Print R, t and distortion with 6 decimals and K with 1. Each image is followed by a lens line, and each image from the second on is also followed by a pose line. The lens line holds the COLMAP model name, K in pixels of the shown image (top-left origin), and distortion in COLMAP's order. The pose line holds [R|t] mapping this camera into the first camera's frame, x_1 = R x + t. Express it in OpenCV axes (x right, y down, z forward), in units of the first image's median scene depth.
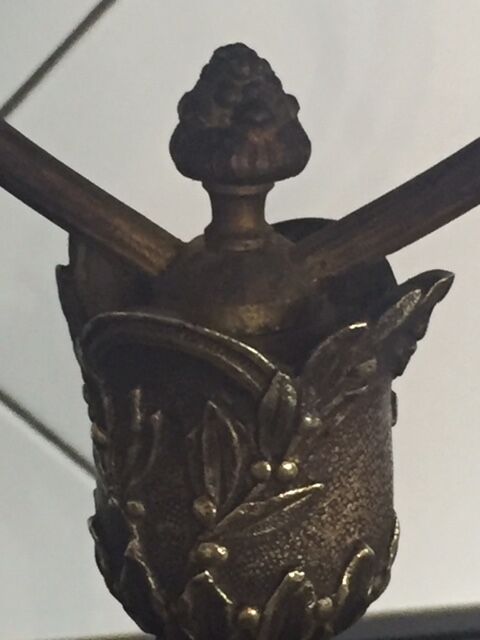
lens RADIAL K [[2289.2, 0, 240.0], [0, 2289.2, 320.0], [0, 0, 1]] dist [1.452040, -53.965929]
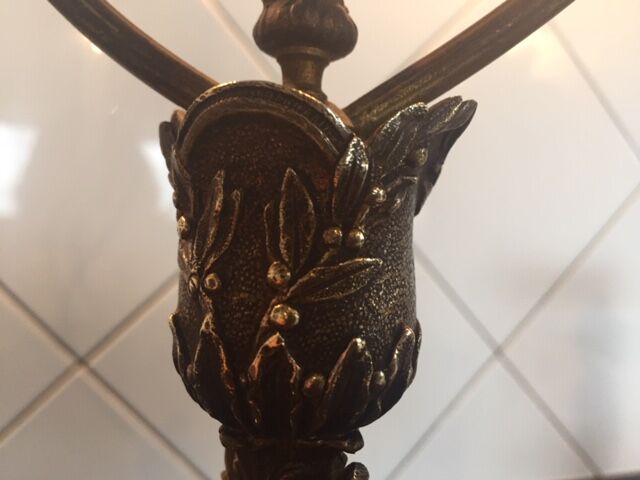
lens RADIAL K [[551.8, 0, 320.0], [0, 551.8, 240.0], [0, 0, 1]] dist [-0.001562, -0.000105]
pose [[0.986930, 0.048533, 0.153670, -0.036453], [0.007984, 0.937676, -0.347419, 0.155616], [-0.160954, 0.344105, 0.925033, 0.745588]]
